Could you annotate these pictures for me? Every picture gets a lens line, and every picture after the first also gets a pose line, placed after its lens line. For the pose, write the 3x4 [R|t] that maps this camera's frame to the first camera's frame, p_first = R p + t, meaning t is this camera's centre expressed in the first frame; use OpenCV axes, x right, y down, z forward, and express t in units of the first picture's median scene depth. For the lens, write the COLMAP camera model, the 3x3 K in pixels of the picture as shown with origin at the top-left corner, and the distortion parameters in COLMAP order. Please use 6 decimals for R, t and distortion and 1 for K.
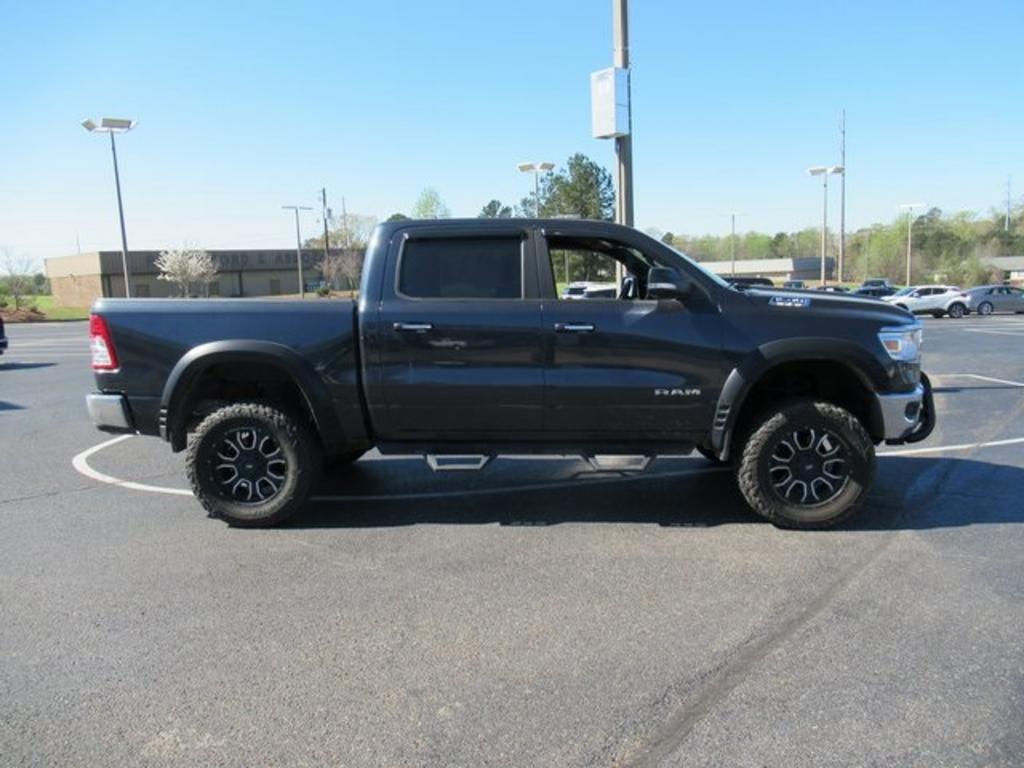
lens RADIAL K [[749.3, 0, 506.1], [0, 749.3, 386.2], [0, 0, 1]] dist [-0.000384, -0.001963]
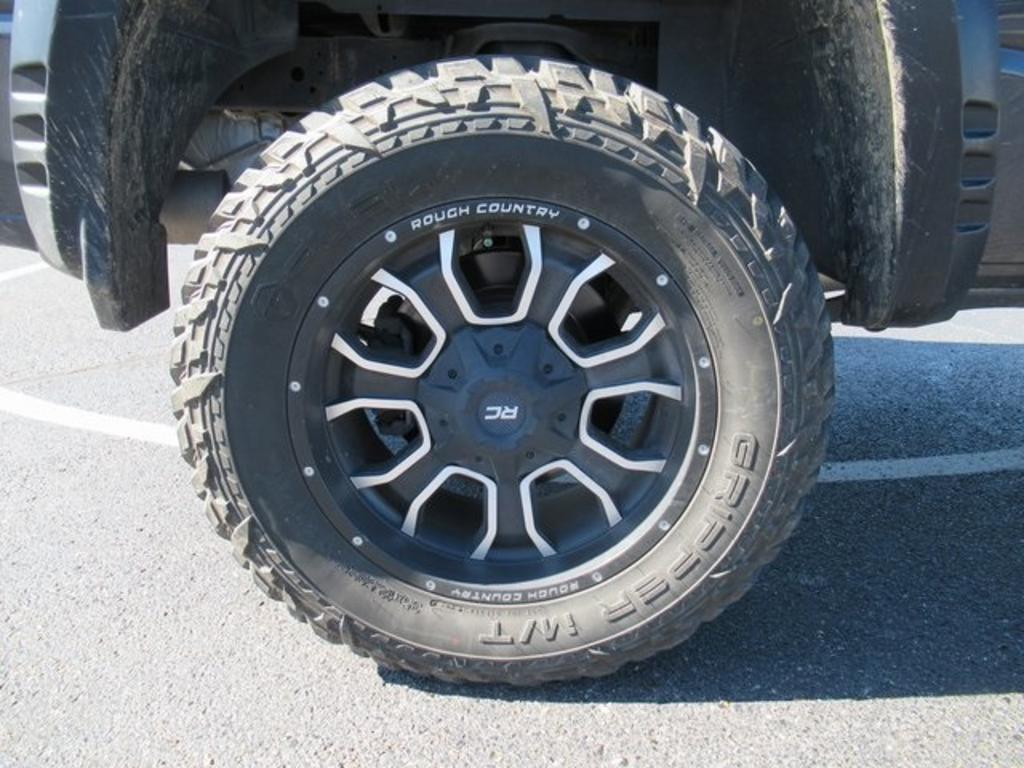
lens RADIAL K [[749.3, 0, 506.1], [0, 749.3, 386.2], [0, 0, 1]] dist [-0.000384, -0.001963]
pose [[0.998263, 0.022565, 0.054422, -0.351938], [-0.032293, 0.982188, 0.185107, 0.063967], [-0.049276, -0.186543, 0.981210, 0.807313]]
